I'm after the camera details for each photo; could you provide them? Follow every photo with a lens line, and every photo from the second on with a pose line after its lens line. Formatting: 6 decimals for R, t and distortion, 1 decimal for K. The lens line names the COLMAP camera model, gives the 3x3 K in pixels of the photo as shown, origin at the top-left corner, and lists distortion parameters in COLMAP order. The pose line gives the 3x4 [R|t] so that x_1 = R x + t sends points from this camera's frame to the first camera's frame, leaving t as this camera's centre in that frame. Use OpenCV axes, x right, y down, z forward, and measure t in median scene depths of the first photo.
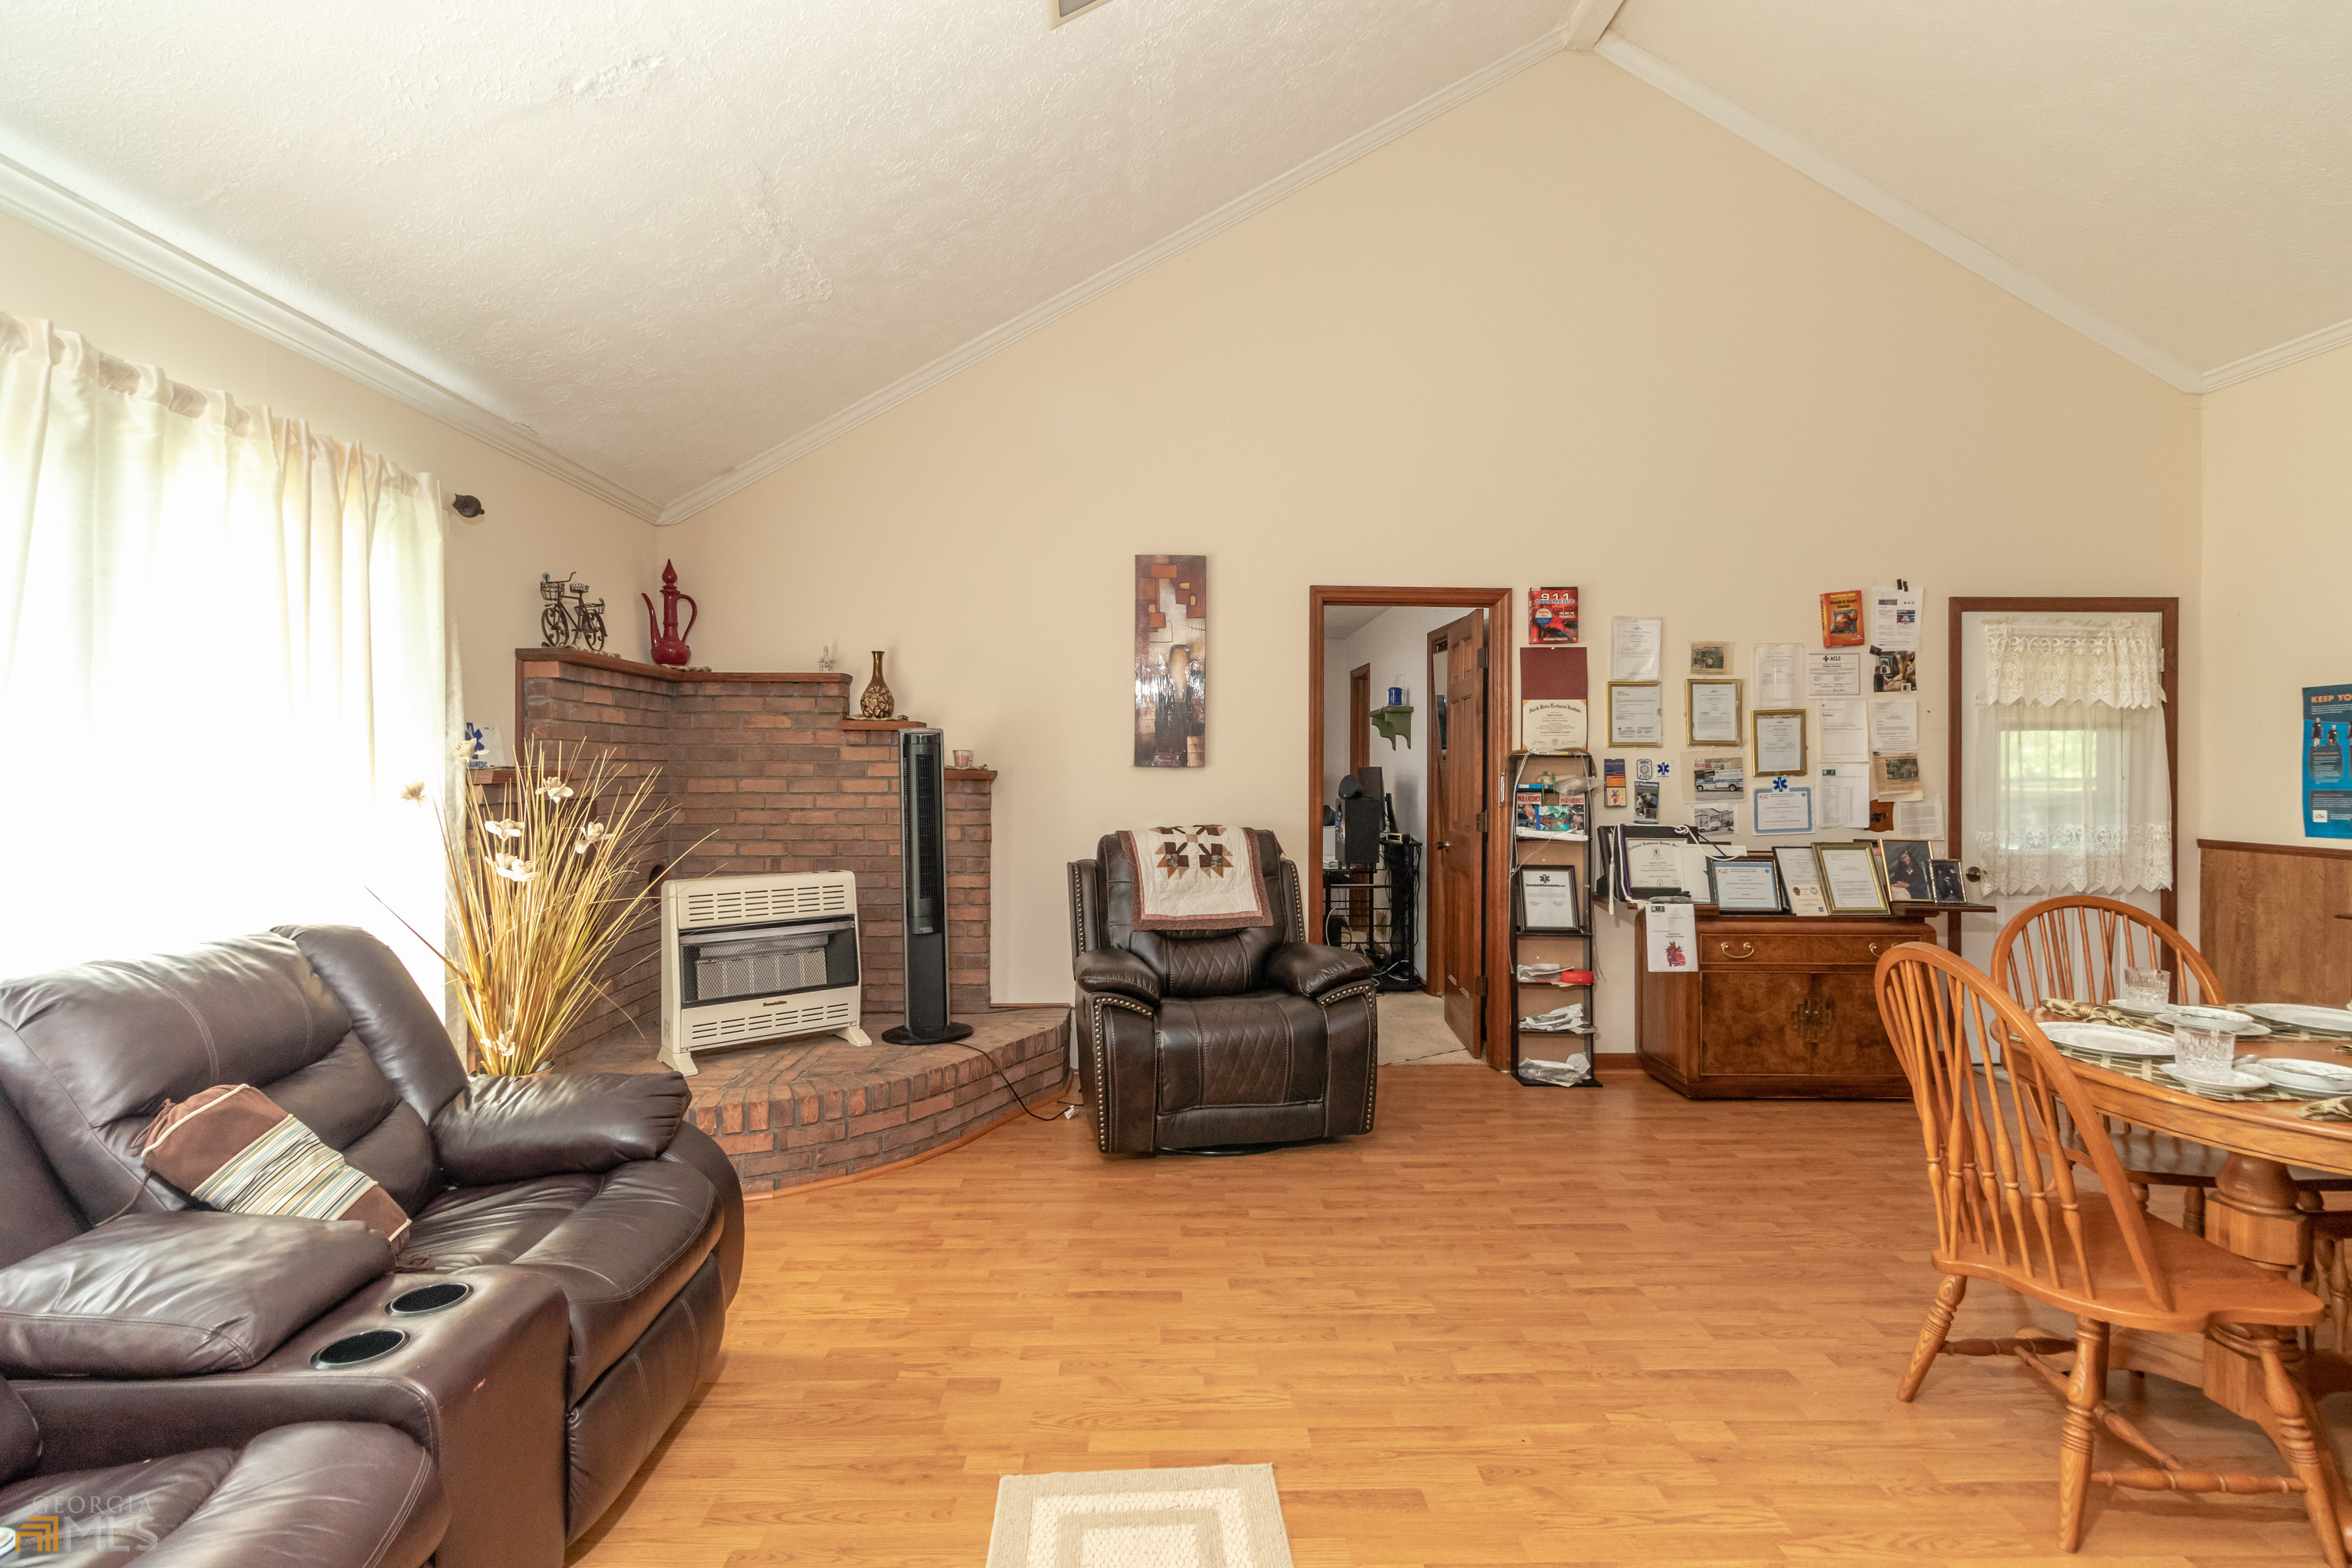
lens RADIAL K [[1092.5, 0, 1177.0], [0, 1092.5, 772.7], [0, 0, 1]] dist [0.001157, 0.000806]
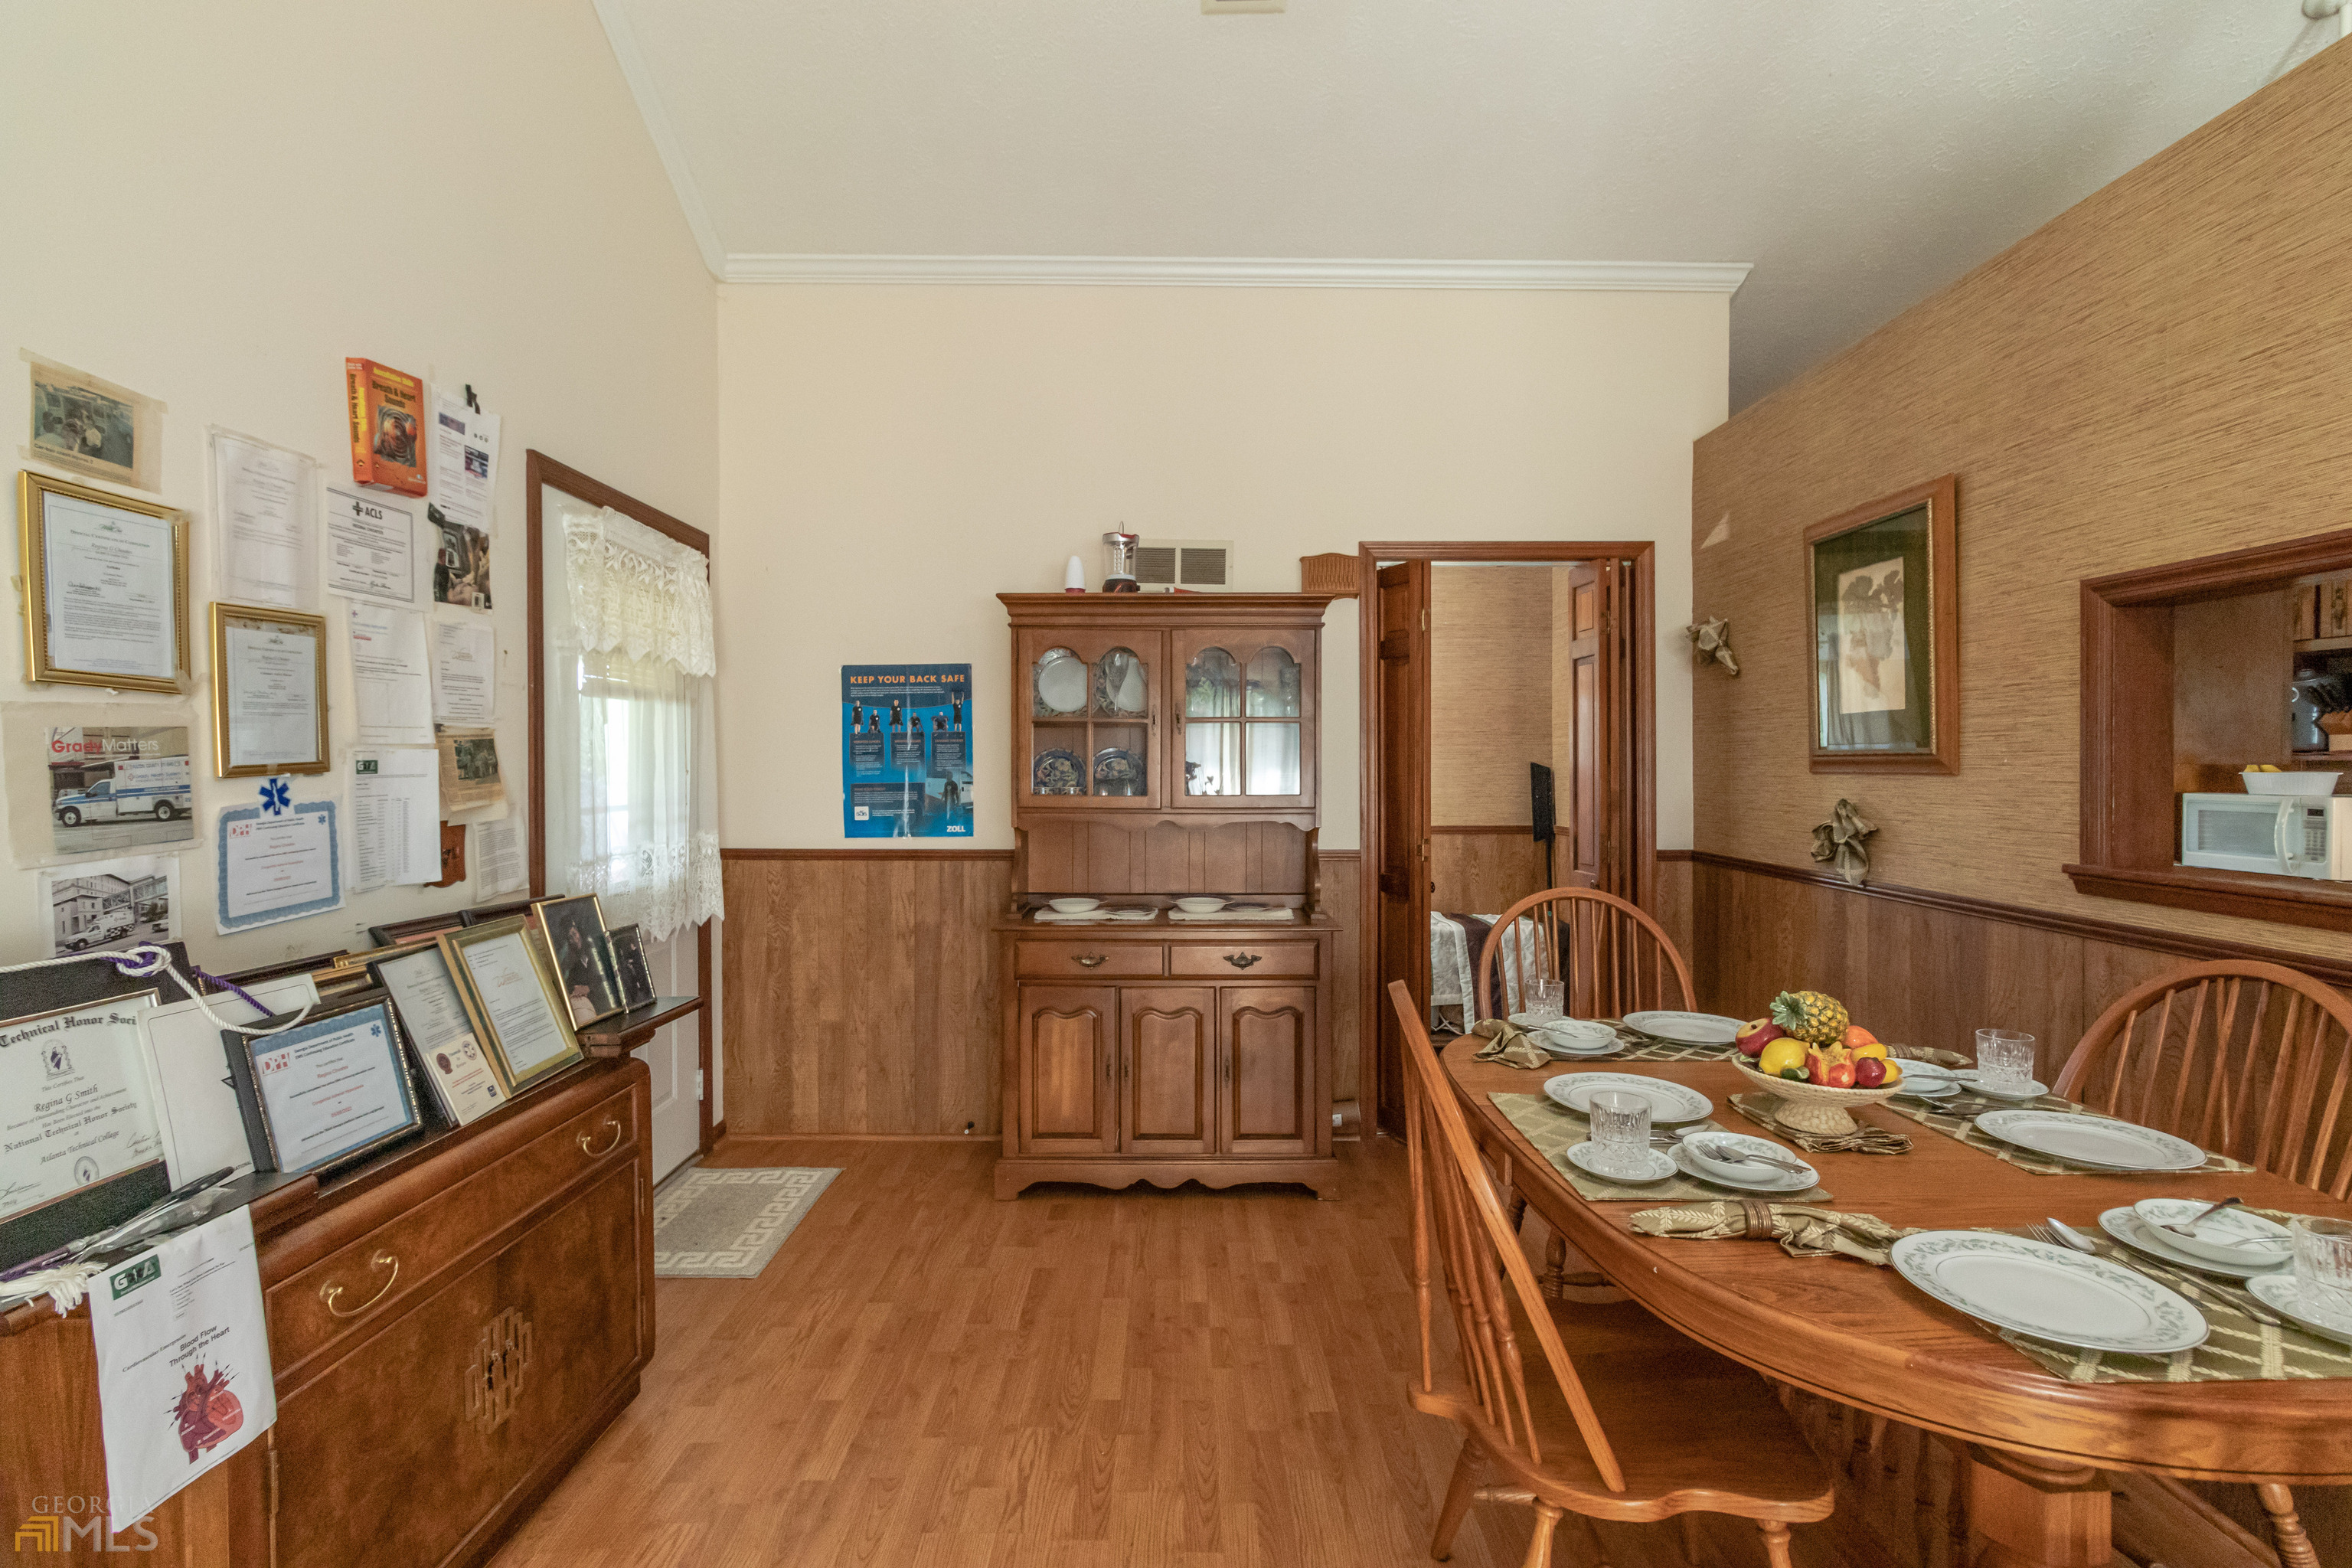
lens RADIAL K [[1092.5, 0, 1177.0], [0, 1092.5, 772.7], [0, 0, 1]] dist [0.001157, 0.000806]
pose [[0.024419, -0.011155, 0.999640, 0.159801], [0.003242, 0.999933, 0.011079, -0.001584], [-0.999697, 0.002970, 0.024454, 0.661435]]
